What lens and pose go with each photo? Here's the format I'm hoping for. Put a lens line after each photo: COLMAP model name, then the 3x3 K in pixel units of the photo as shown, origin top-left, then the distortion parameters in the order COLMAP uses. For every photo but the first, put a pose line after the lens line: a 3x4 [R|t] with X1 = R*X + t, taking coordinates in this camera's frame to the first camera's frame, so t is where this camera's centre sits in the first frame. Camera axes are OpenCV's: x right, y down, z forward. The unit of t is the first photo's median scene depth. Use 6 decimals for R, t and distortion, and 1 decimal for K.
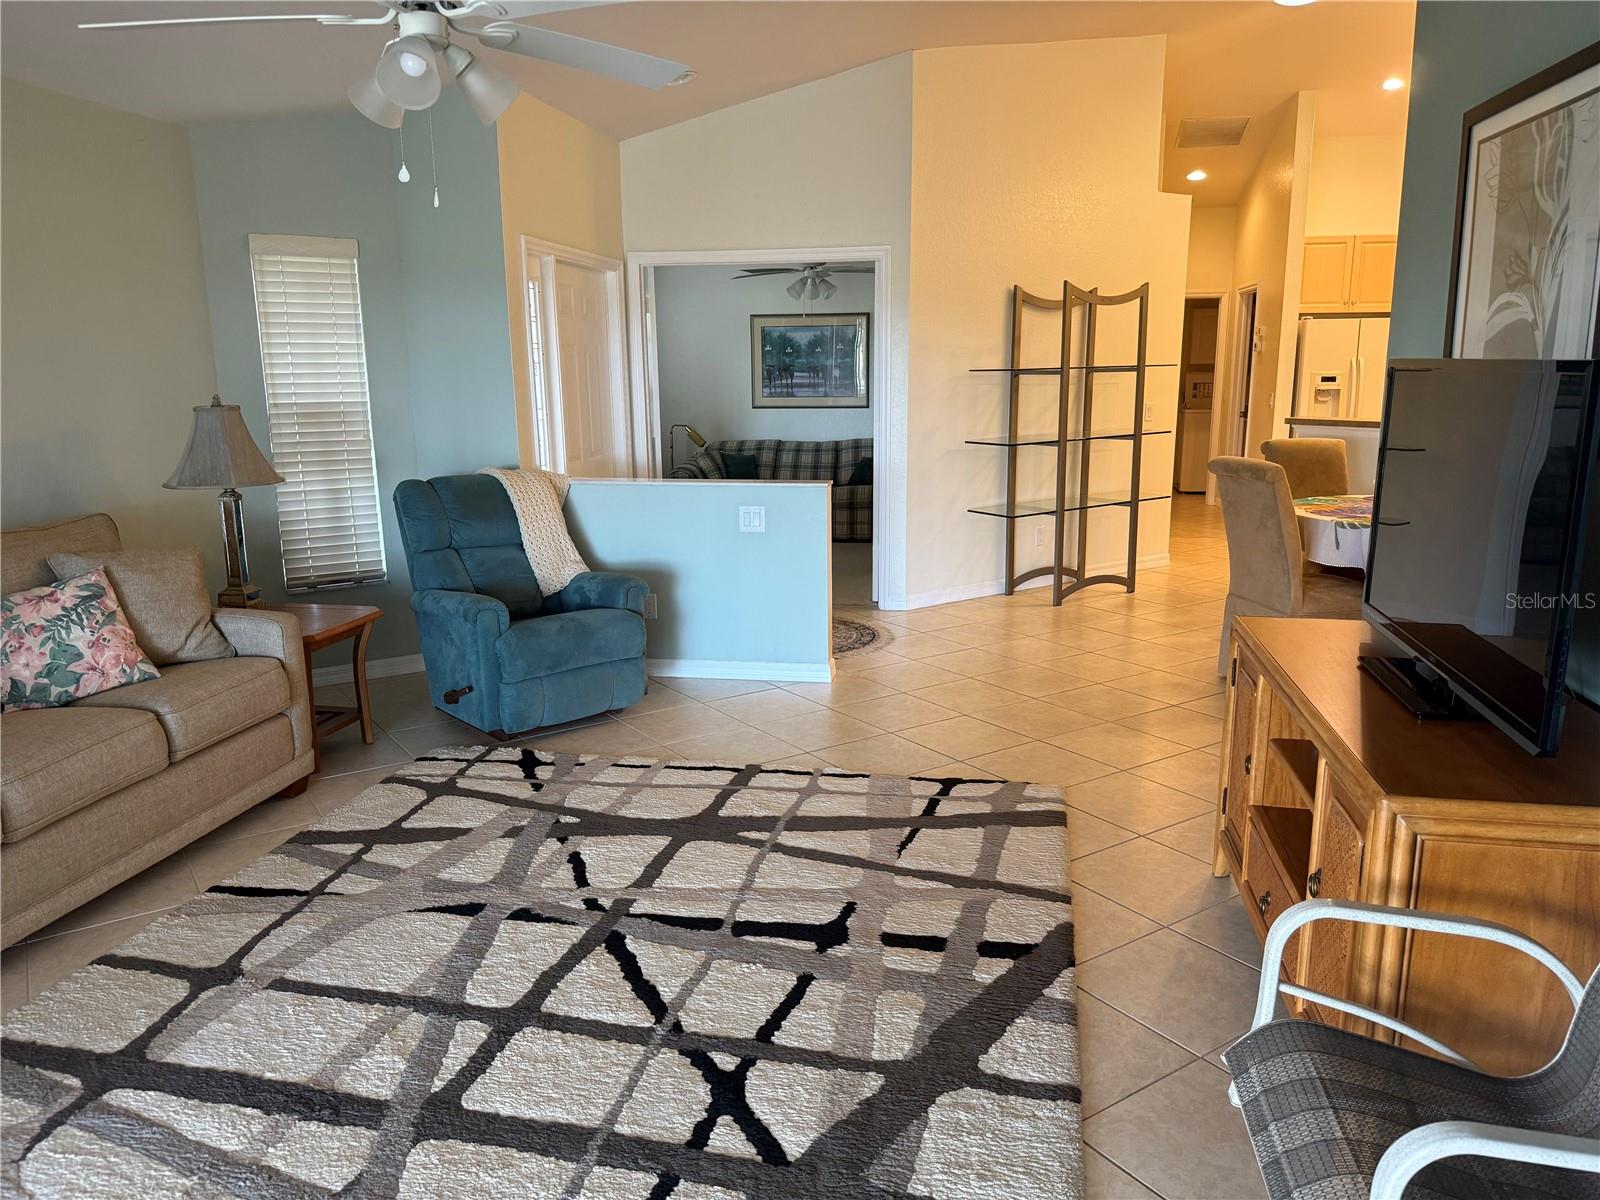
lens RADIAL K [[1119.3, 0, 785.2], [0, 1119.3, 591.5], [0, 0, 1]] dist [0.057403, -0.072517]
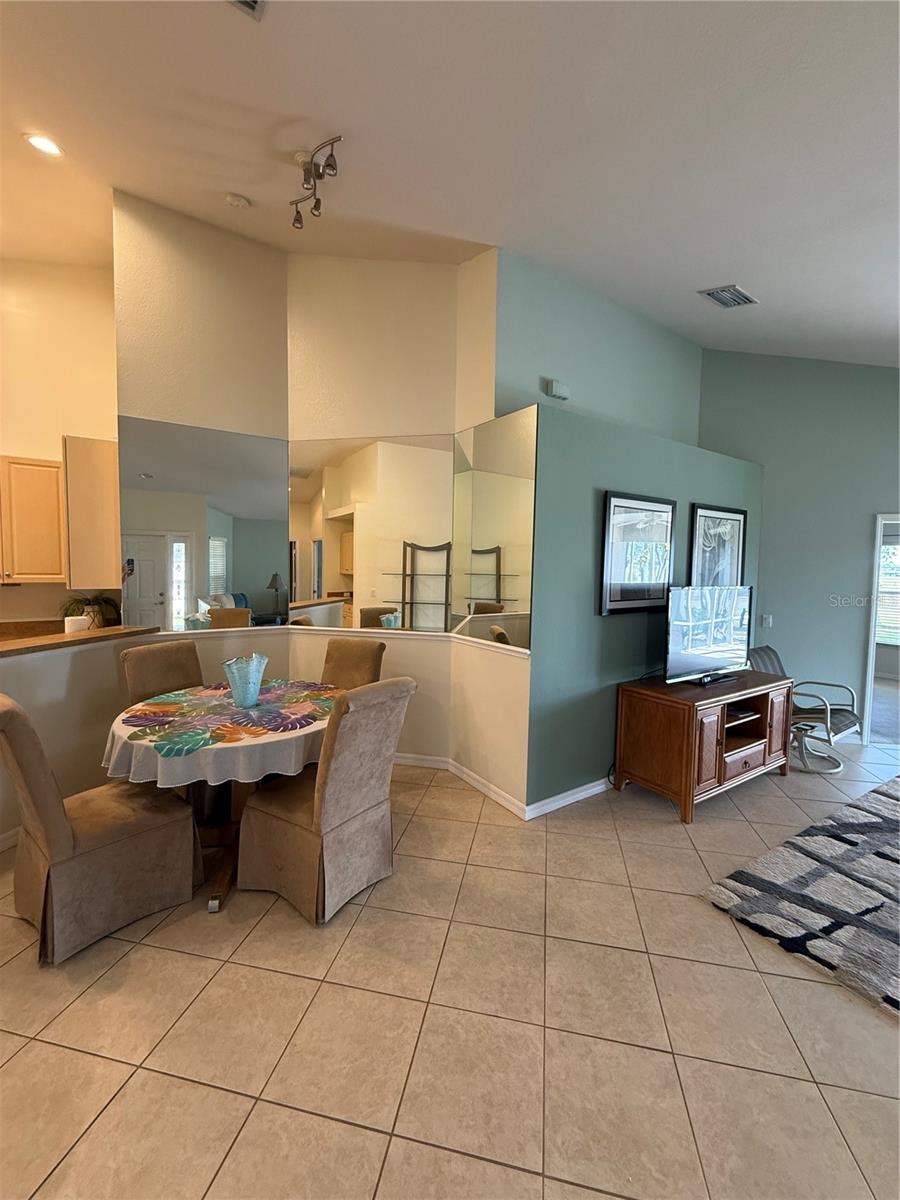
lens RADIAL K [[485.3, 0, 450.0], [0, 485.3, 595.3], [0, 0, 1]] dist [-0.000247, 0.000616]
pose [[-0.704364, -0.043918, 0.708479, 0.072311], [0.135136, 0.971534, 0.194575, -0.439213], [-0.696857, 0.232793, -0.678379, 1.958526]]
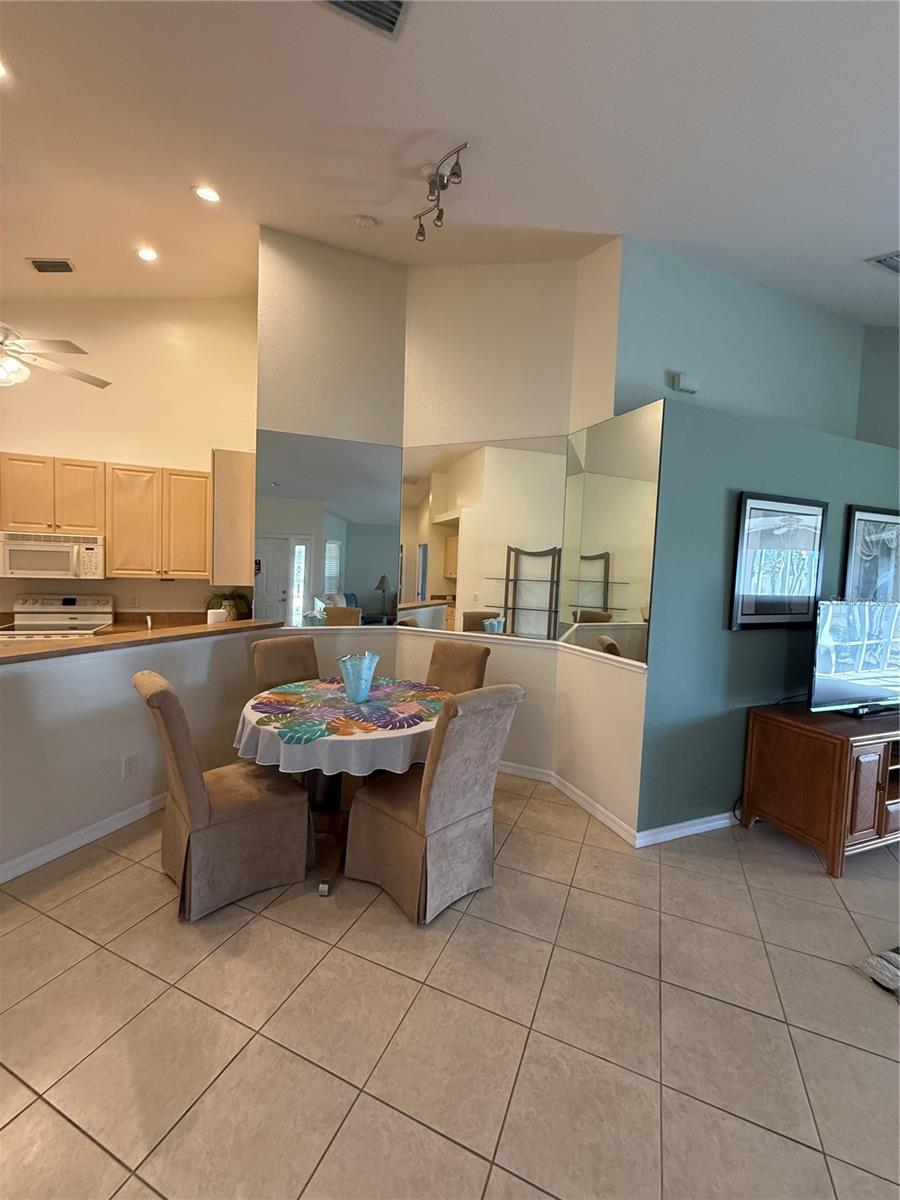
lens RADIAL K [[485.3, 0, 448.2], [0, 485.3, 595.5], [0, 0, 1]] dist [-0.000247, 0.000616]
pose [[-0.542143, -0.056754, 0.838367, 0.095097], [0.139795, 0.977720, 0.156589, -0.438728], [-0.828576, 0.202093, -0.522131, 1.962994]]
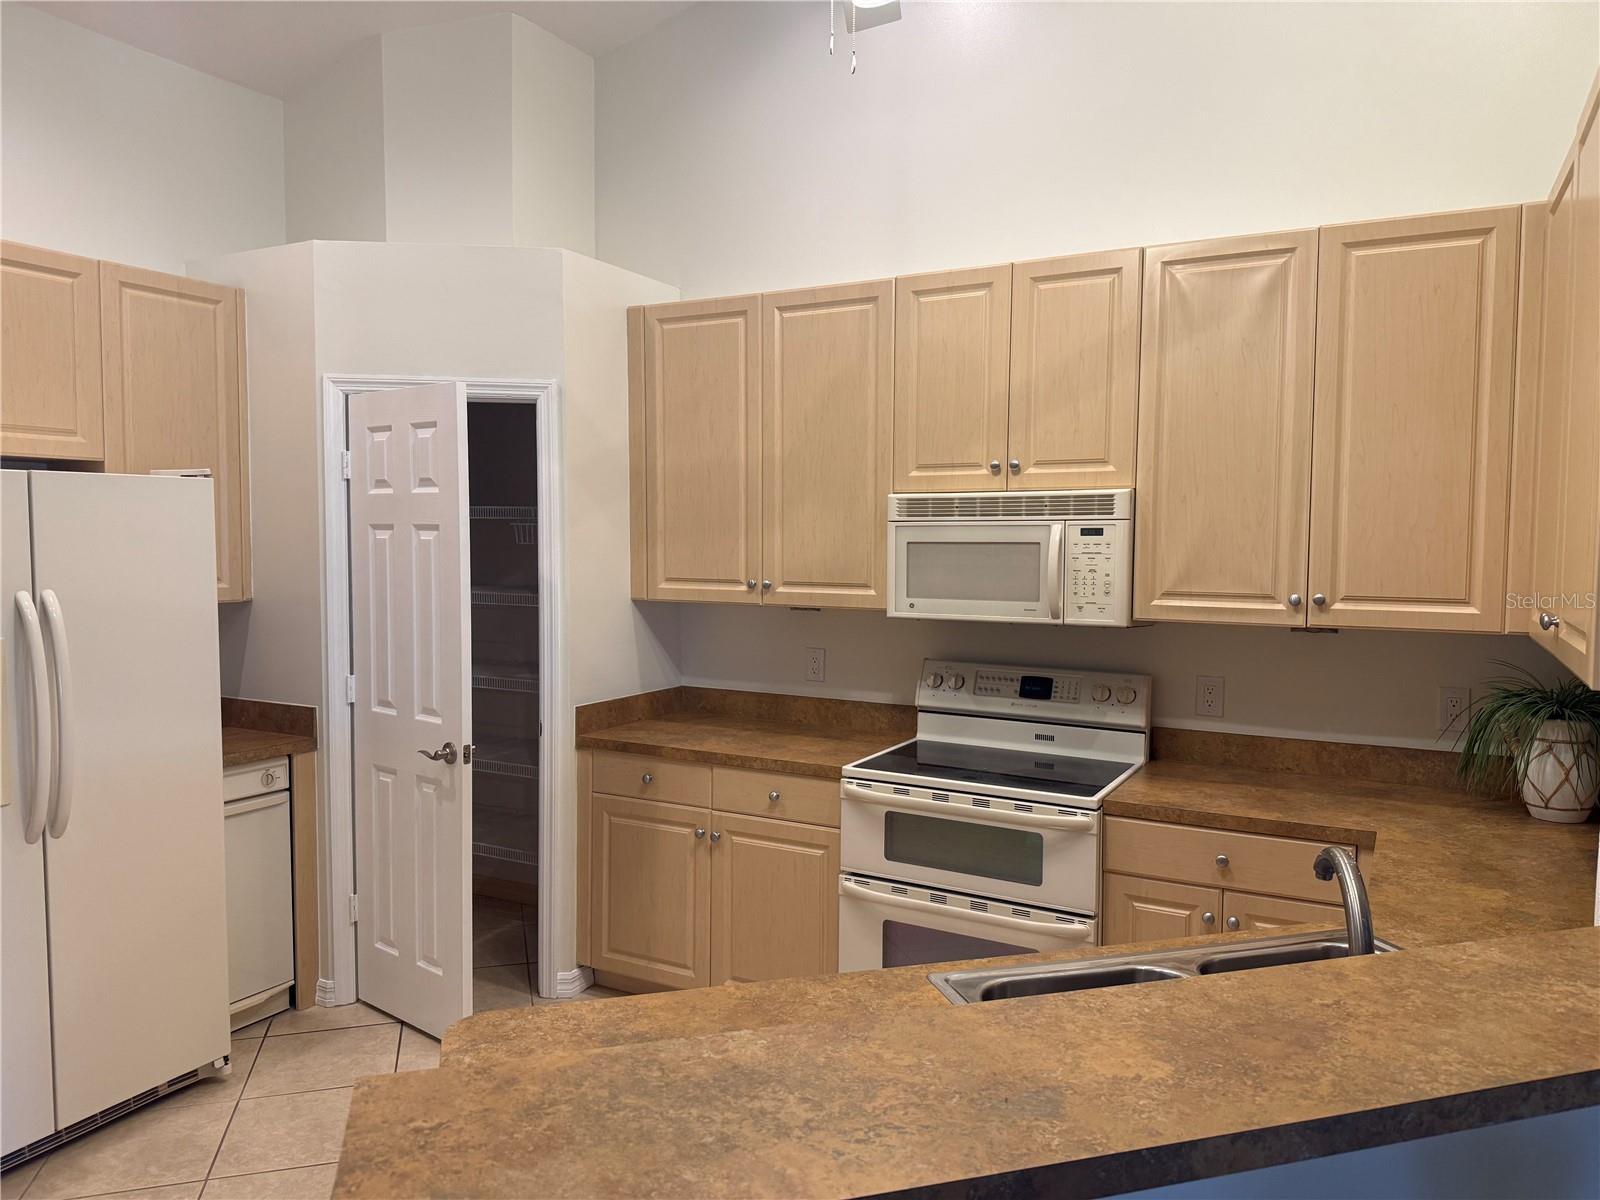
lens RADIAL K [[1119.3, 0, 800.7], [0, 1119.3, 608.3], [0, 0, 1]] dist [0.057403, -0.072517]
pose [[0.299853, -0.050103, 0.952669, 0.799393], [0.185617, 0.982599, -0.006746, -0.470421], [-0.935753, 0.178855, 0.303935, 2.013215]]
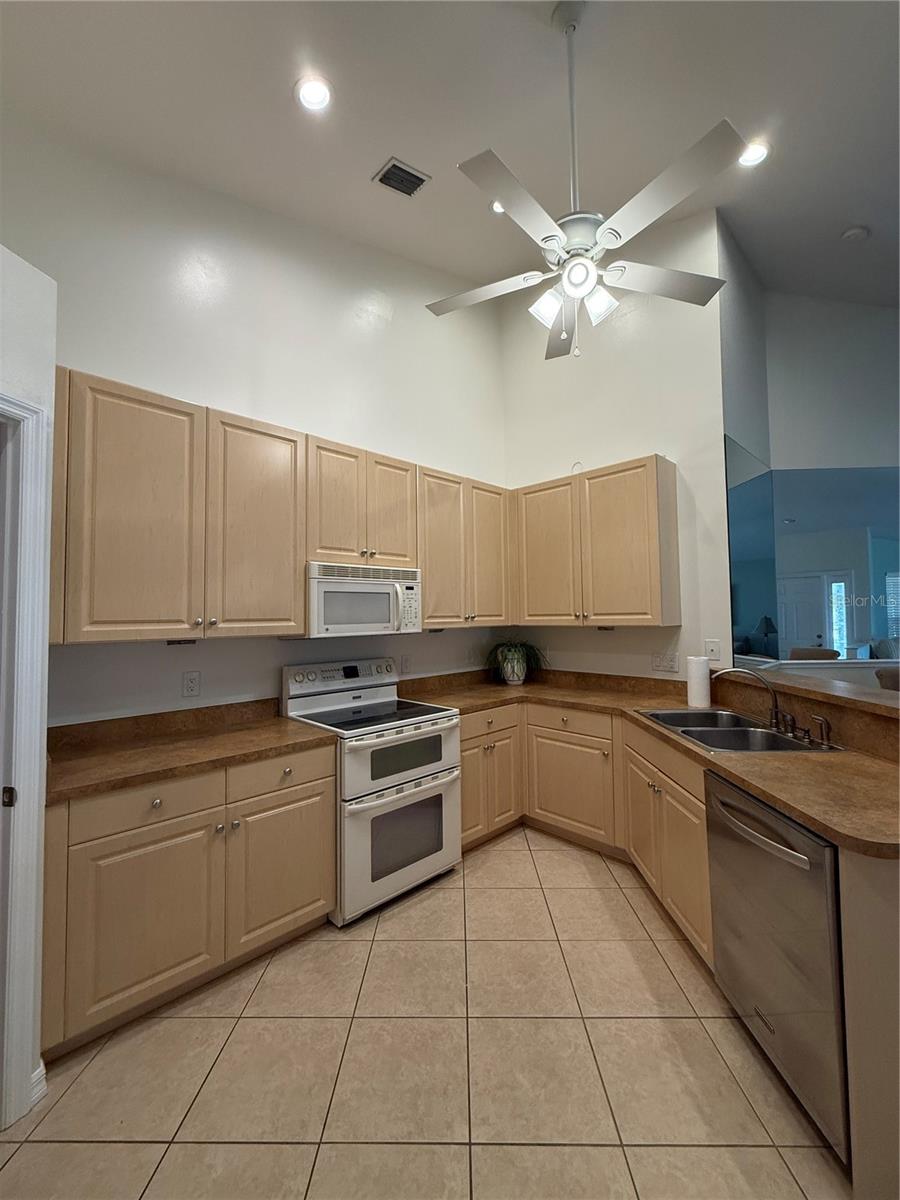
lens RADIAL K [[479.6, 0, 447.4], [0, 479.6, 600.0], [0, 0, 1]] dist [-0.010052, 0.000328]
pose [[-0.825200, 0.044687, 0.563070, 1.310061], [0.140016, 0.981936, 0.127268, -0.587346], [-0.547211, 0.183860, -0.816551, 2.820401]]
